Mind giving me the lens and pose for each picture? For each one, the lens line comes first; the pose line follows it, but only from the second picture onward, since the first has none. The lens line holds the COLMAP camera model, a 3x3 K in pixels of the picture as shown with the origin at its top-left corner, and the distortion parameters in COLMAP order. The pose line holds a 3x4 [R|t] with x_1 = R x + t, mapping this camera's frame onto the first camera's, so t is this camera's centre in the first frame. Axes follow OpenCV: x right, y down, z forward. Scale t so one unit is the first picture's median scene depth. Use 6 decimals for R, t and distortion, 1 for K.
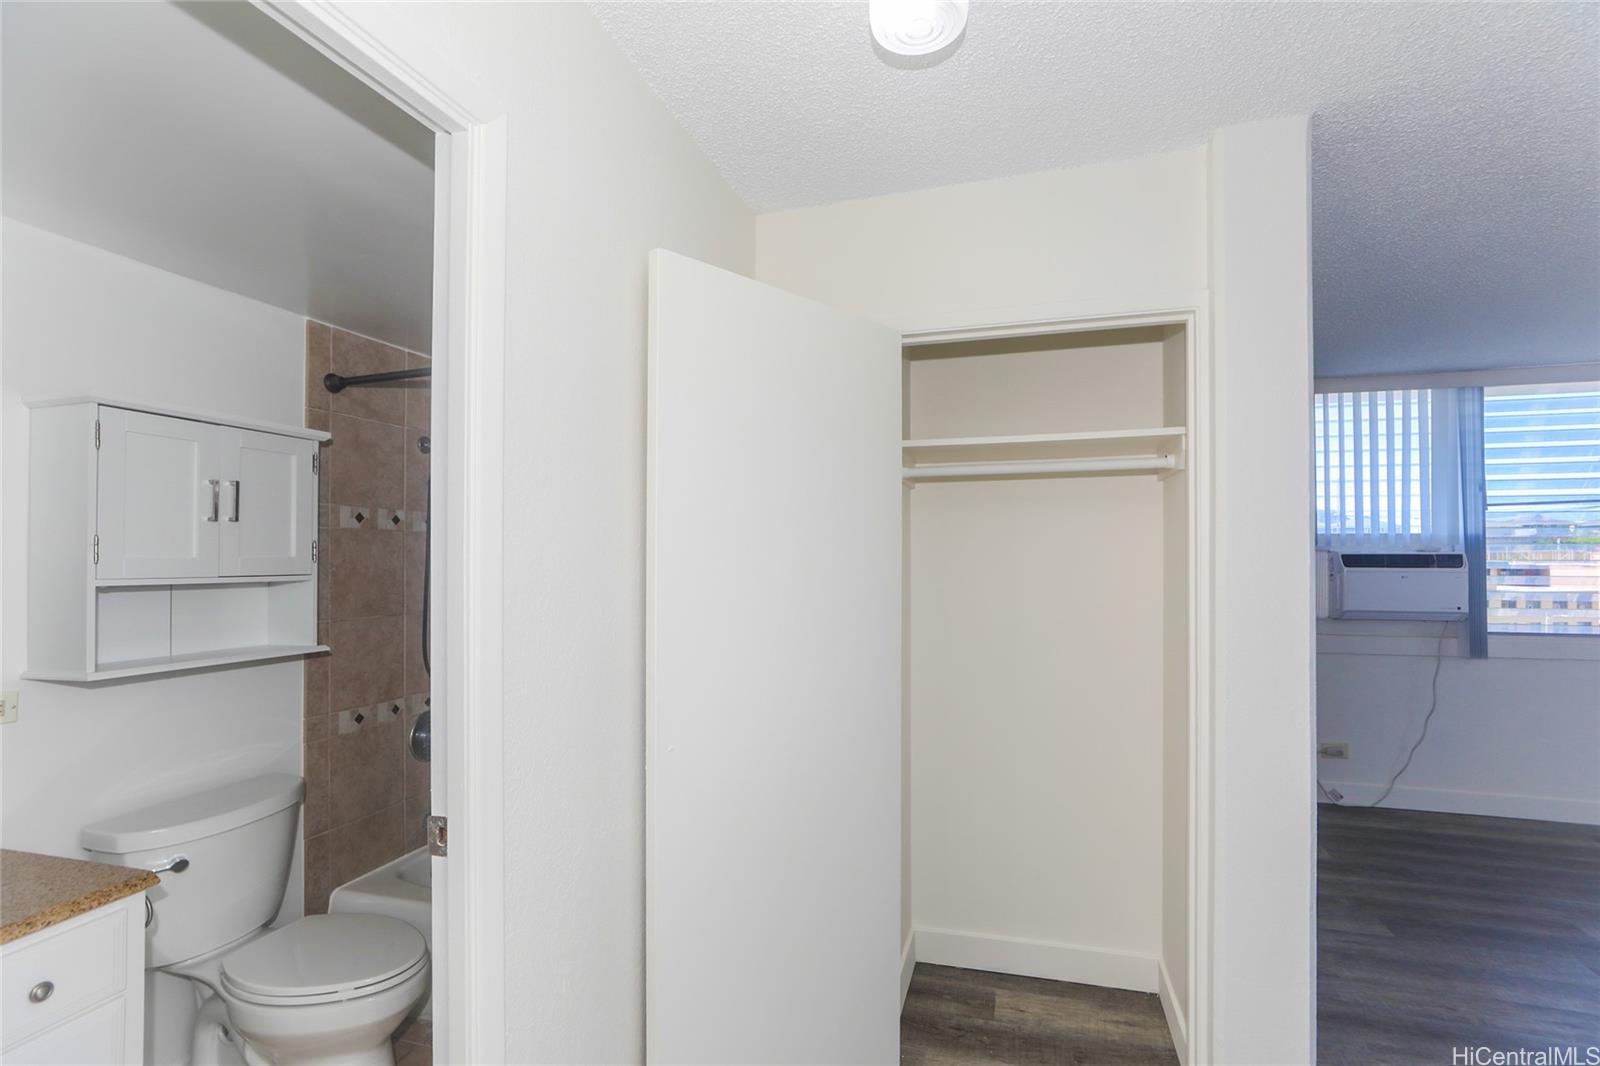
lens RADIAL K [[732.5, 0, 797.0], [0, 732.5, 541.8], [0, 0, 1]] dist [-0.022086, 0.007864]
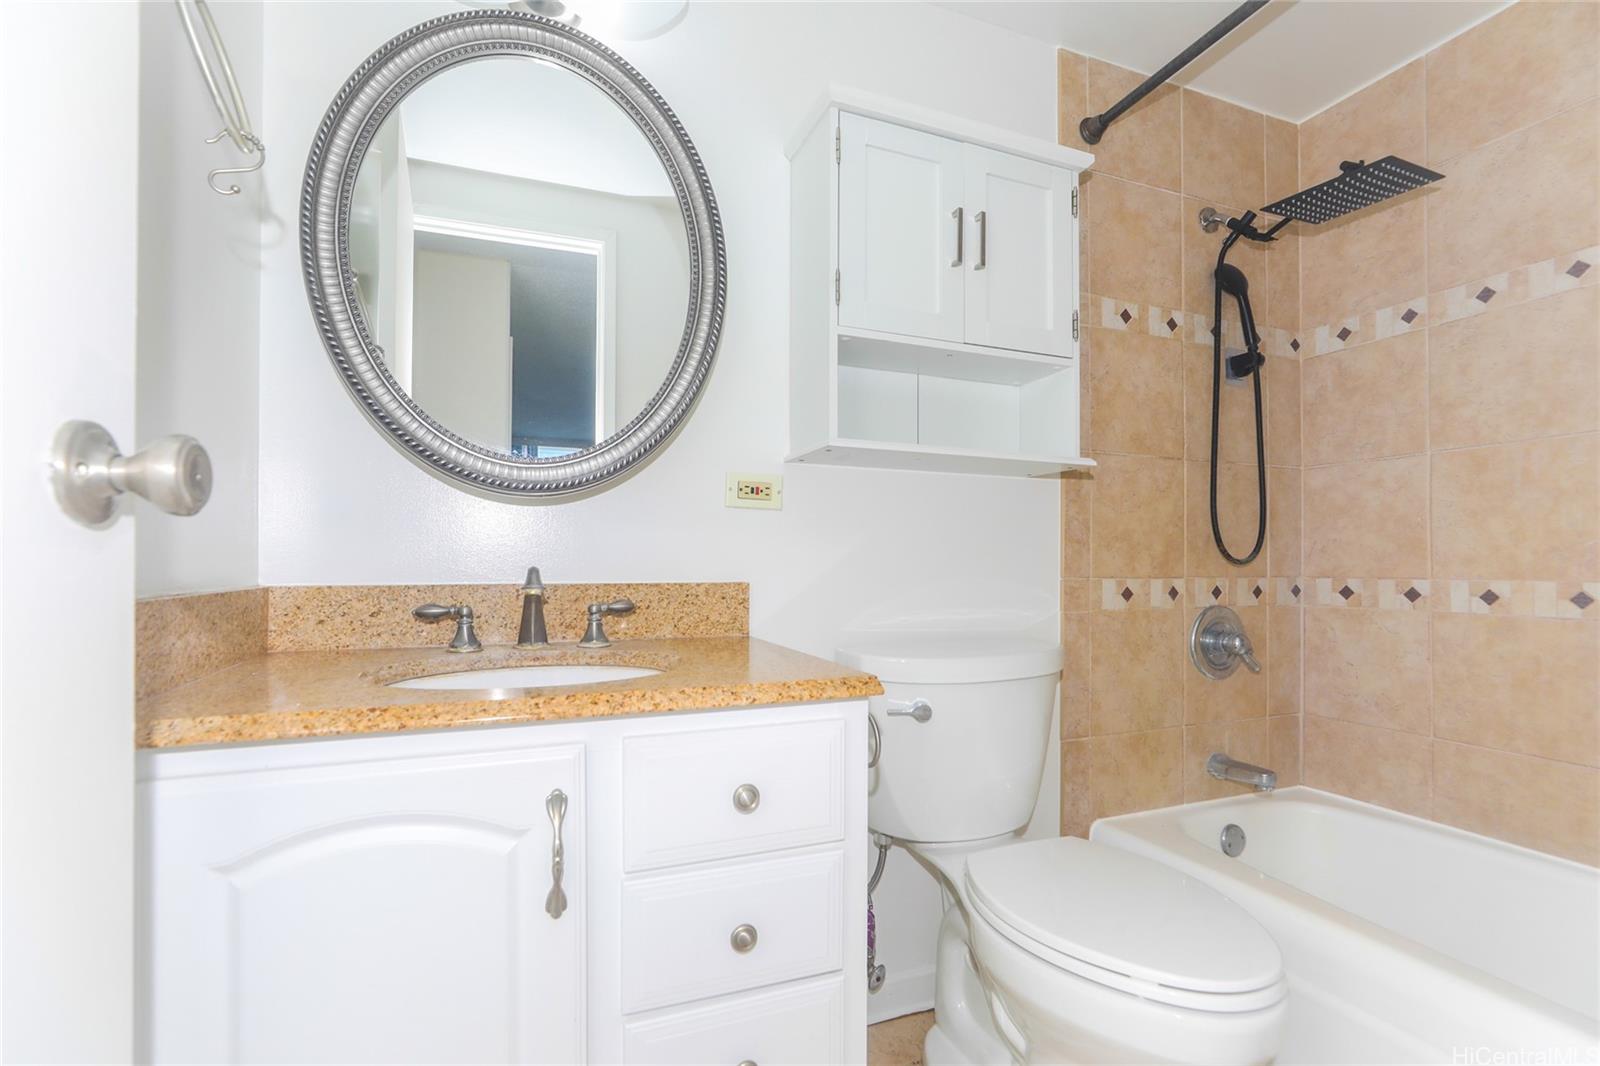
lens RADIAL K [[732.5, 0, 809.1], [0, 732.5, 542.1], [0, 0, 1]] dist [-0.022086, 0.007864]
pose [[0.619114, -0.002459, -0.785297, -0.243842], [0.007470, 0.999968, 0.002758, 0.199015], [0.785265, -0.007573, 0.619113, 0.323893]]
